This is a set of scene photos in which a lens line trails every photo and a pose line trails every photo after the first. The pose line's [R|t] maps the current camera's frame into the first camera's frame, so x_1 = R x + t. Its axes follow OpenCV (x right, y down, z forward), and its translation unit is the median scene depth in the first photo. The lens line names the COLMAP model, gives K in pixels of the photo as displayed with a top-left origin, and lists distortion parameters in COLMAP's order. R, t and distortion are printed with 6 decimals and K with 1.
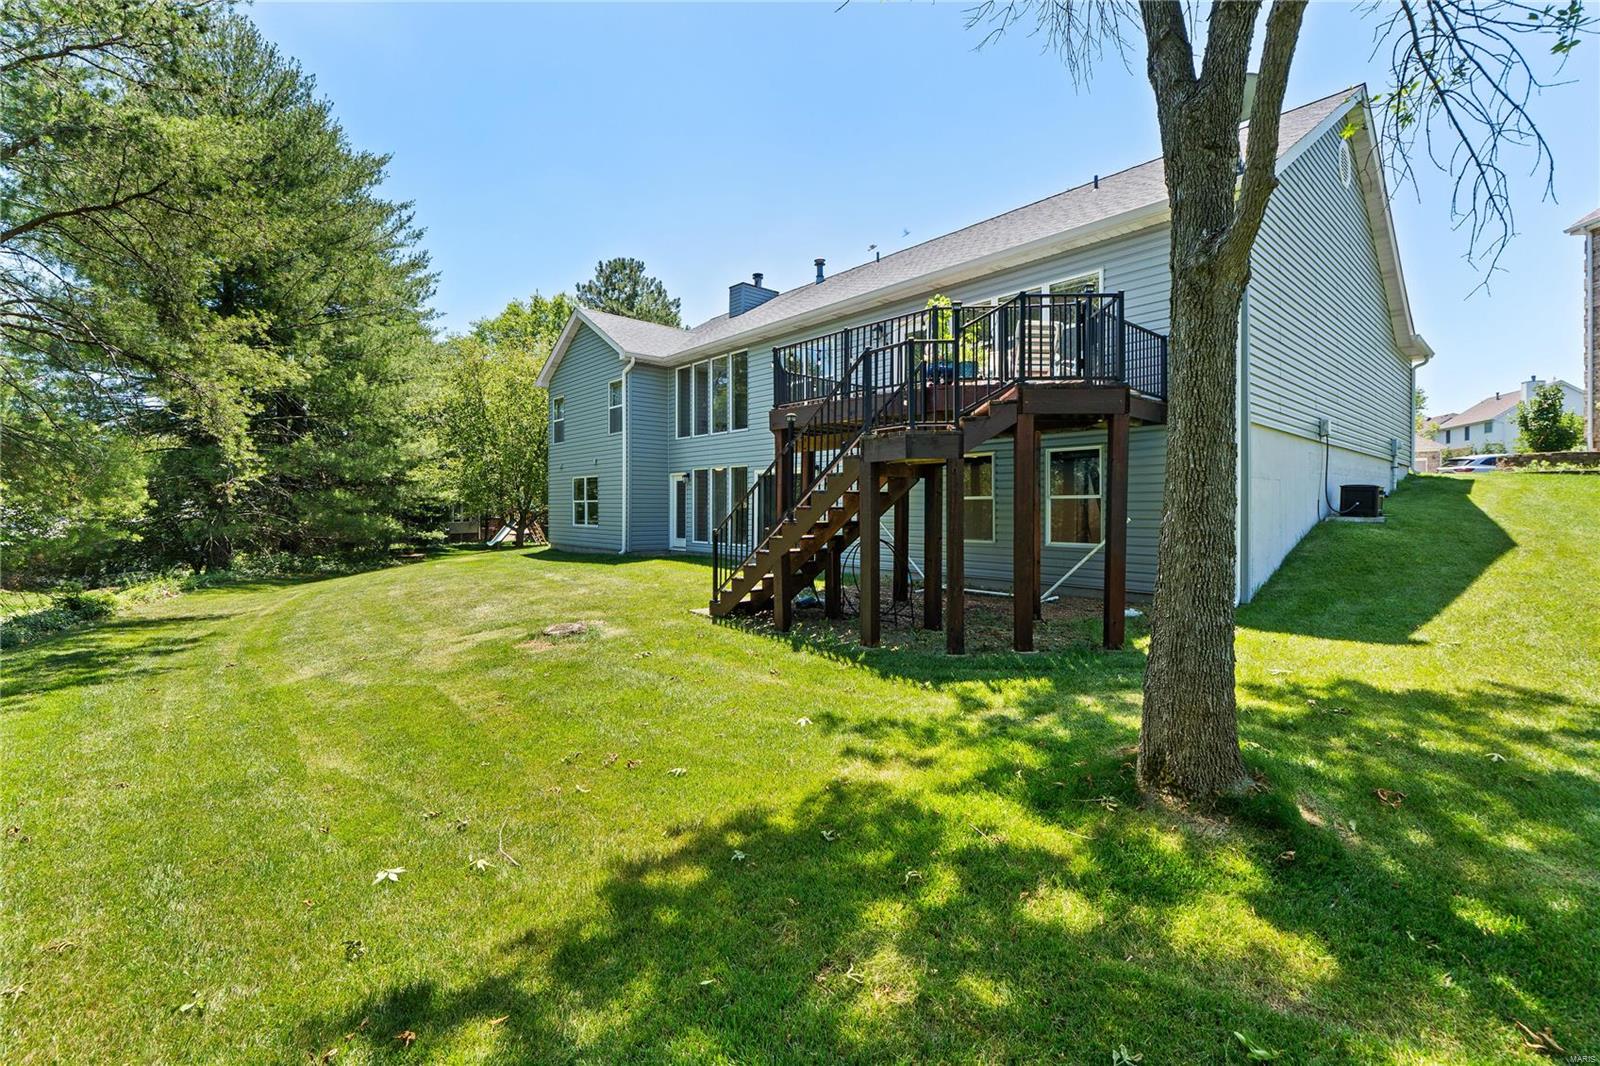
lens RADIAL K [[682.3, 0, 801.3], [0, 682.3, 529.2], [0, 0, 1]] dist [0.000181, -0.000068]
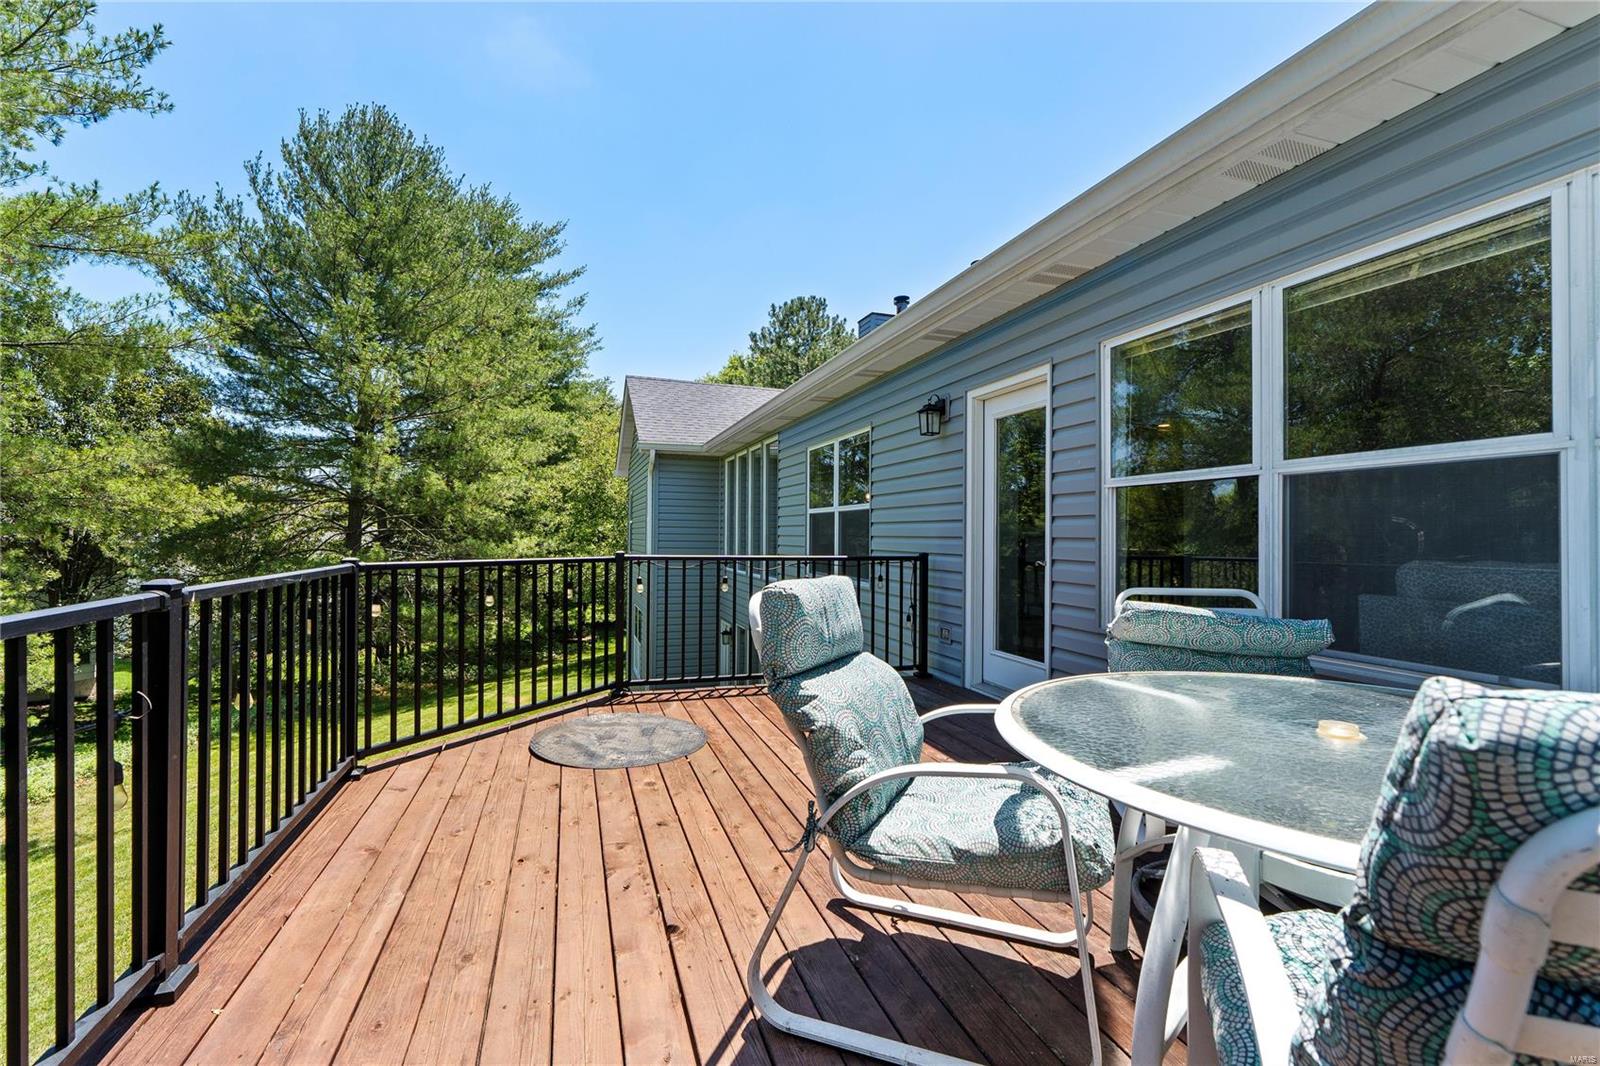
lens RADIAL K [[682.3, 0, 795.5], [0, 682.3, 533.3], [0, 0, 1]] dist [0.000181, -0.000068]
pose [[0.920152, 0.002704, -0.391553, 0.070390], [-0.016119, 0.999390, -0.030978, -0.076028], [0.391230, 0.034816, 0.919634, 0.224039]]
